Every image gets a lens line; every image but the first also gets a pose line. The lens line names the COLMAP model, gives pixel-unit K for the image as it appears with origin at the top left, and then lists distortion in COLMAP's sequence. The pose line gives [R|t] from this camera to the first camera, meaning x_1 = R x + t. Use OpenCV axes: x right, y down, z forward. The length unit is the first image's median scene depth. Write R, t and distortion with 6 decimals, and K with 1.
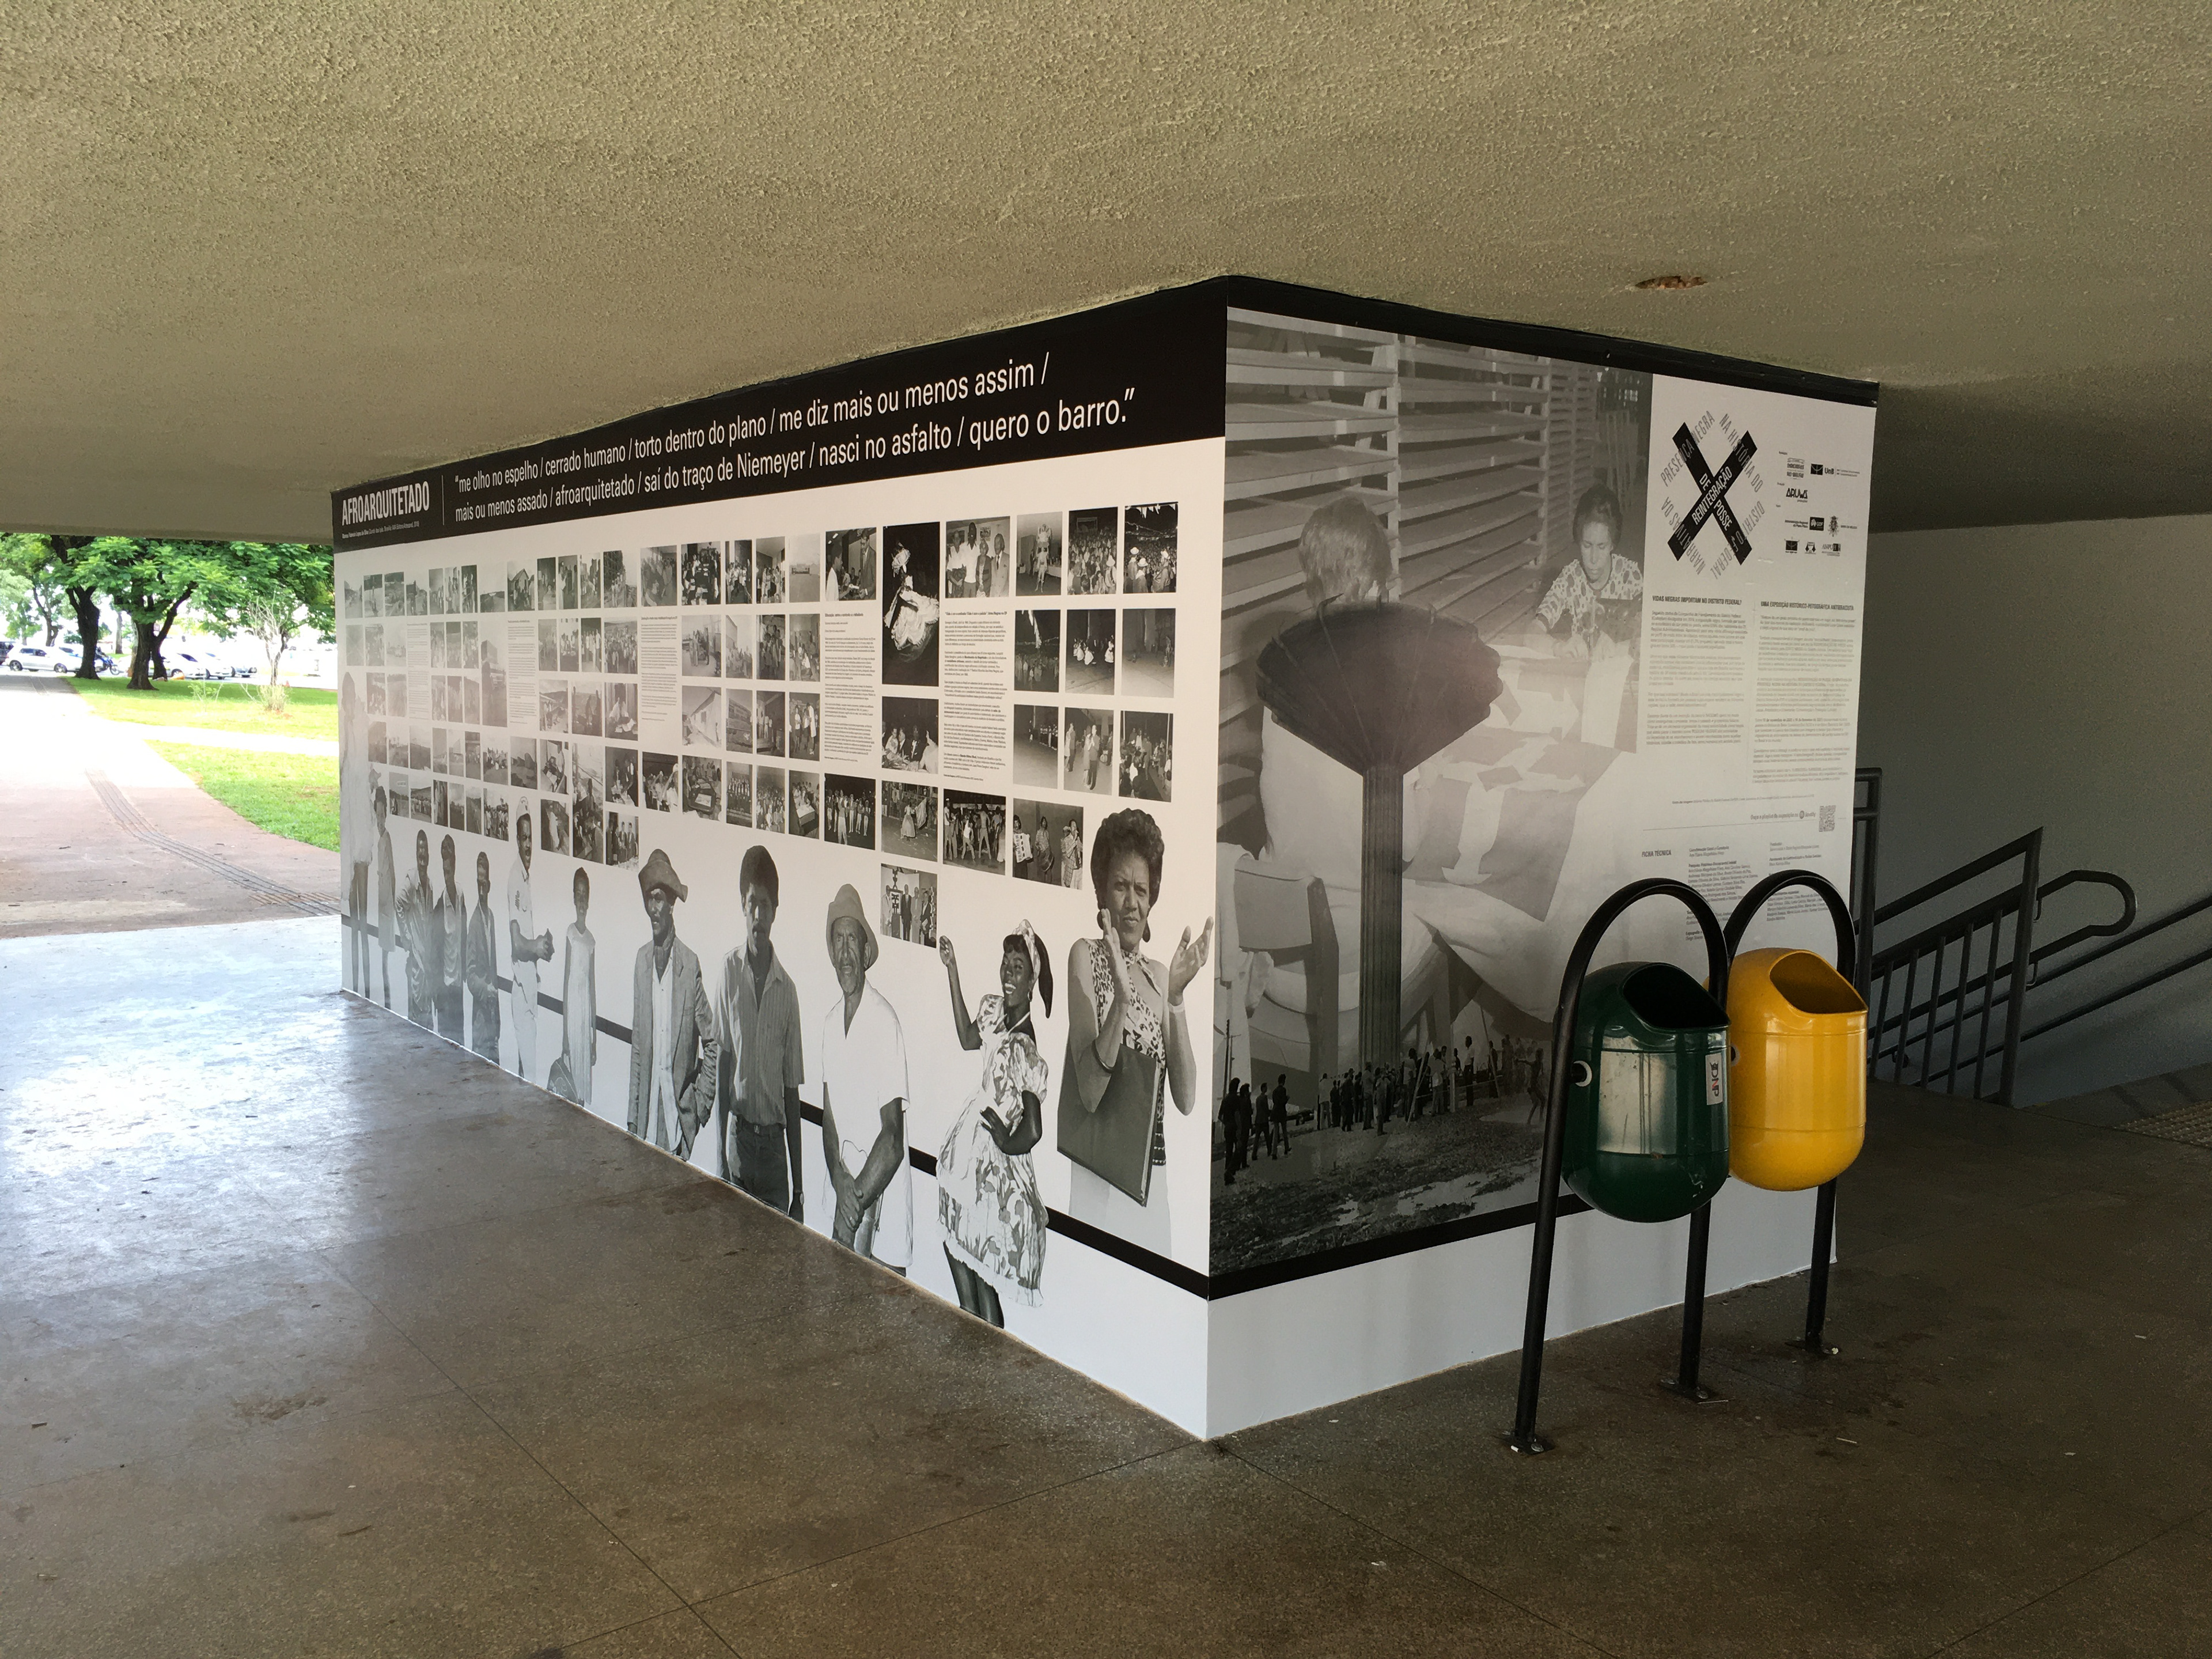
lens RADIAL K [[1877.1, 0, 1106.0], [0, 1877.1, 829.5], [0, 0, 1]] dist [0.053290, -0.007572]
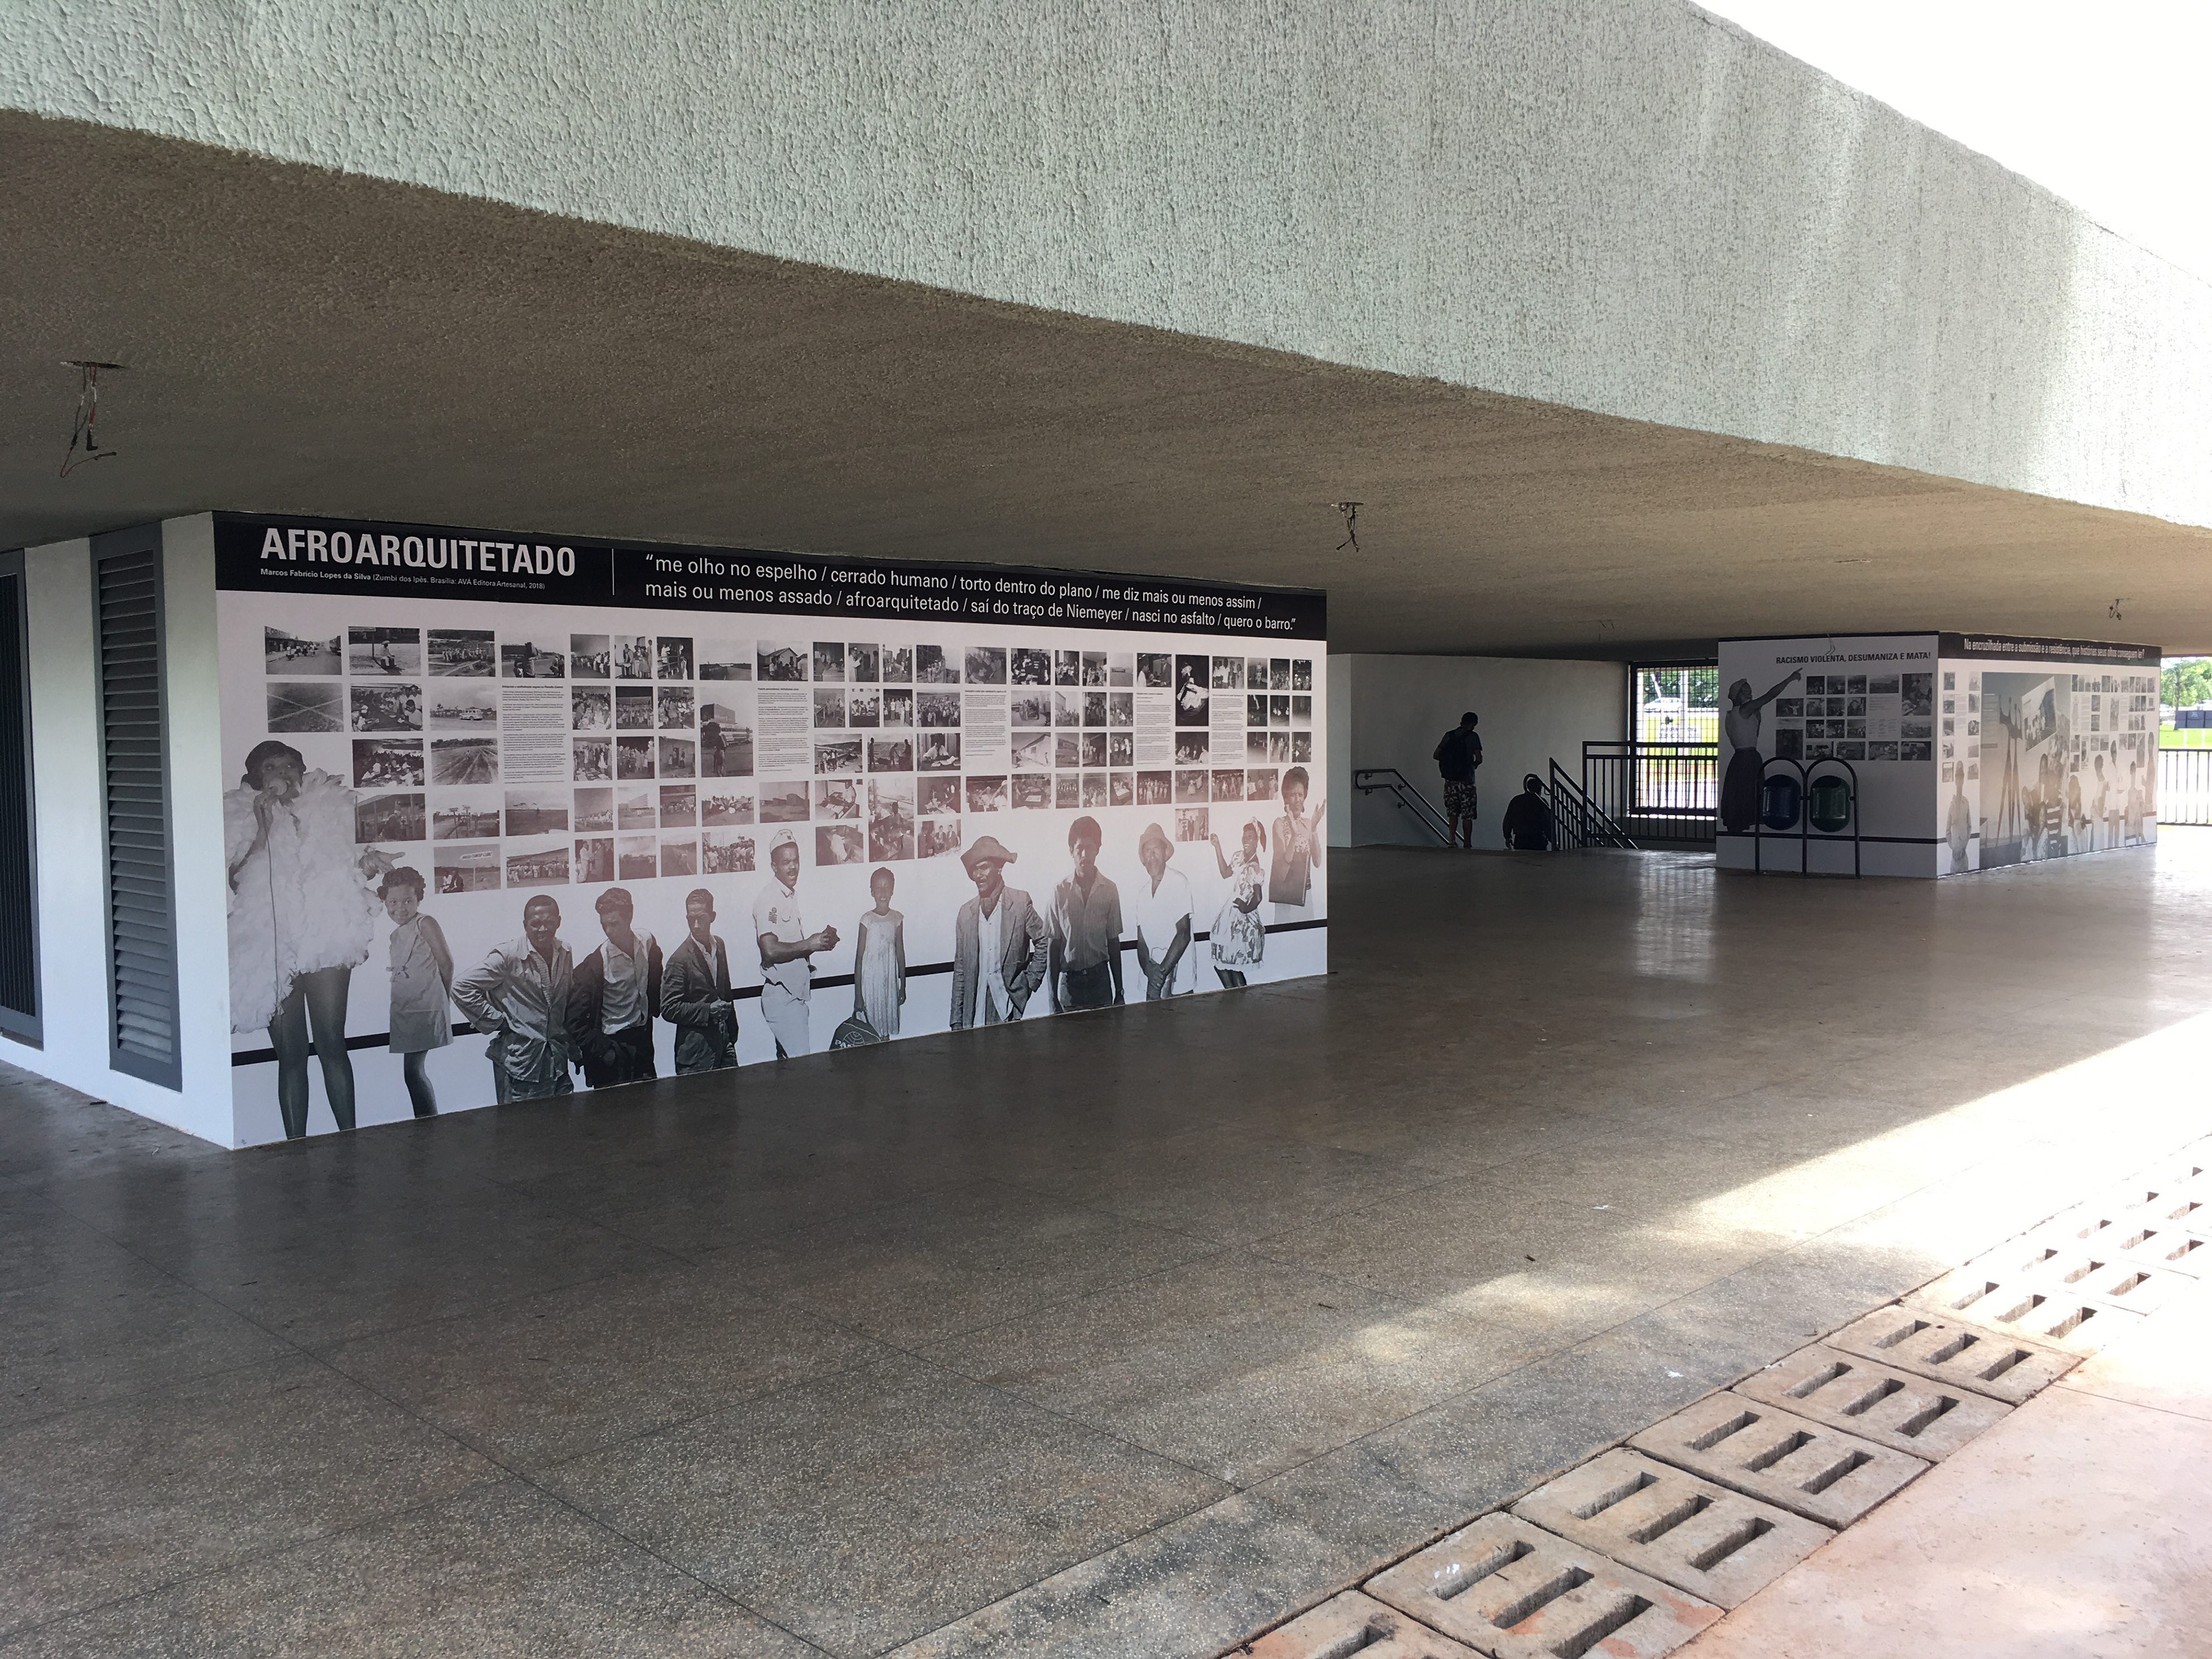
lens RADIAL K [[1877.1, 0, 1106.0], [0, 1877.1, 829.5], [0, 0, 1]] dist [0.053290, -0.007572]
pose [[-0.144844, -0.072731, 0.986778, -2.322131], [0.086928, 0.992503, 0.085913, -0.156551], [-0.985629, 0.098223, -0.137435, 1.427322]]
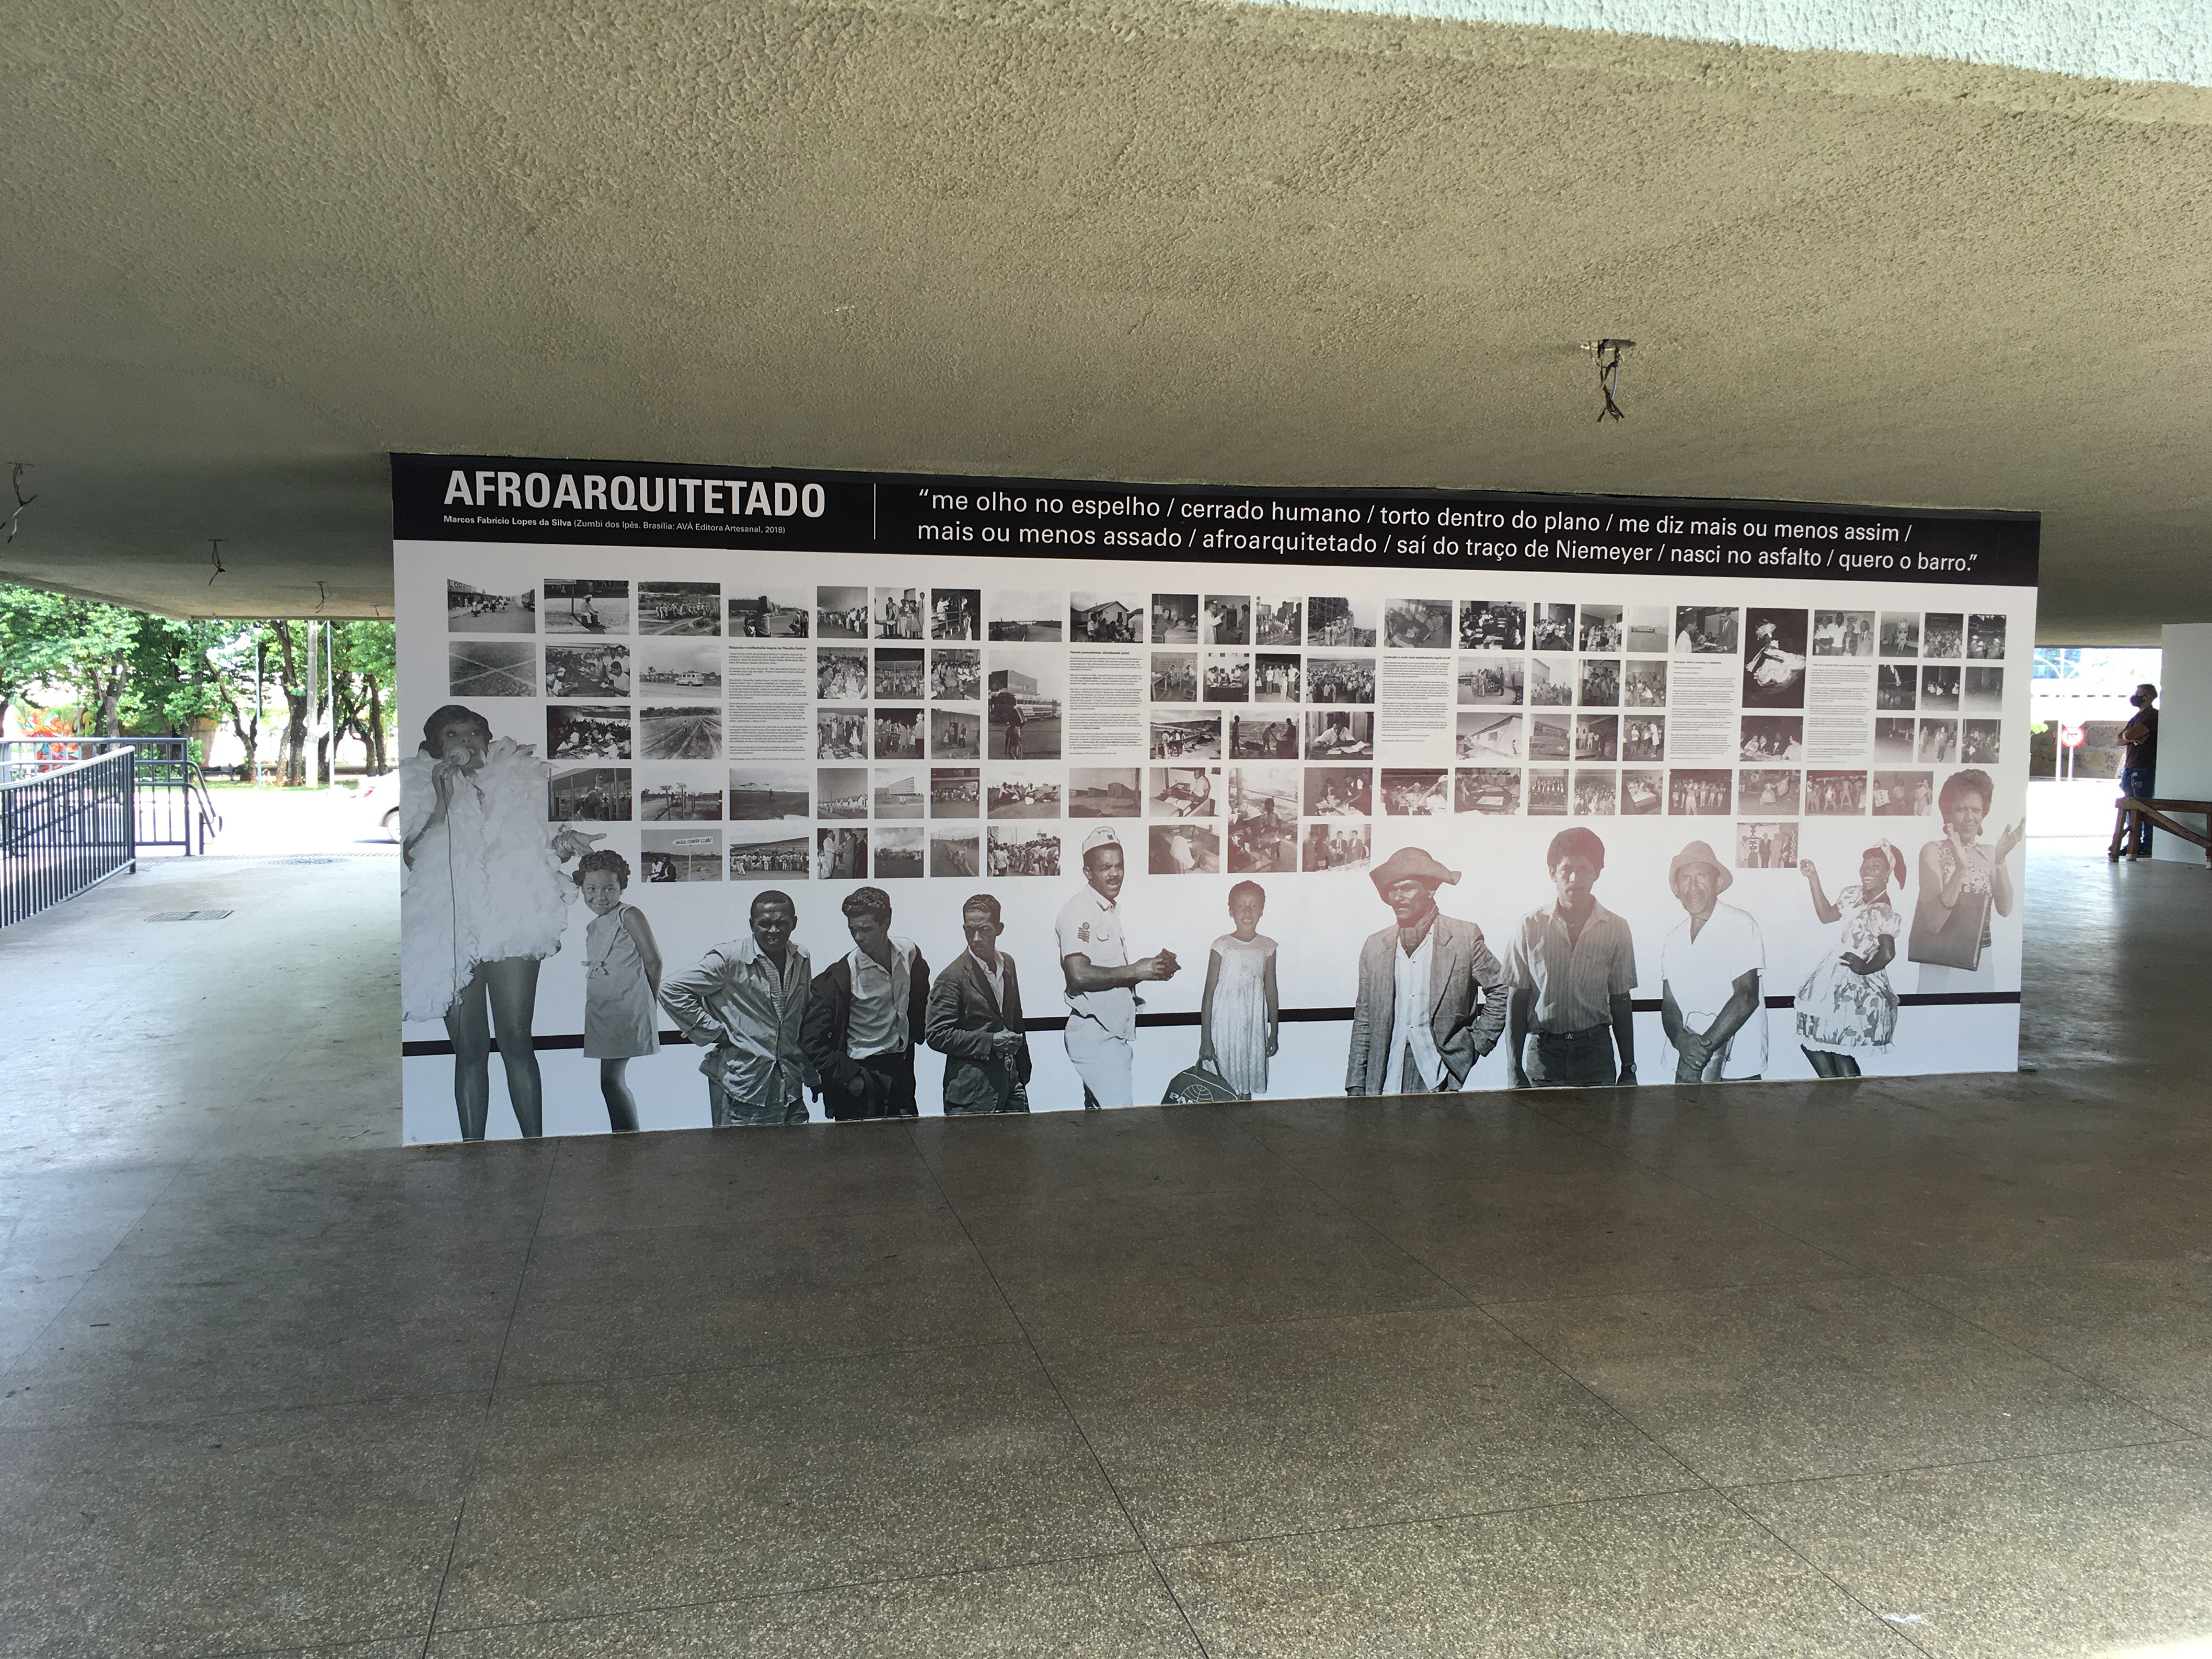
lens RADIAL K [[1877.1, 0, 1106.0], [0, 1877.1, 829.5], [0, 0, 1]] dist [0.053290, -0.007572]
pose [[0.381512, -0.079460, 0.920942, -1.825848], [0.074577, 0.995697, 0.055015, -0.105271], [-0.921351, 0.047692, 0.385796, 0.910060]]
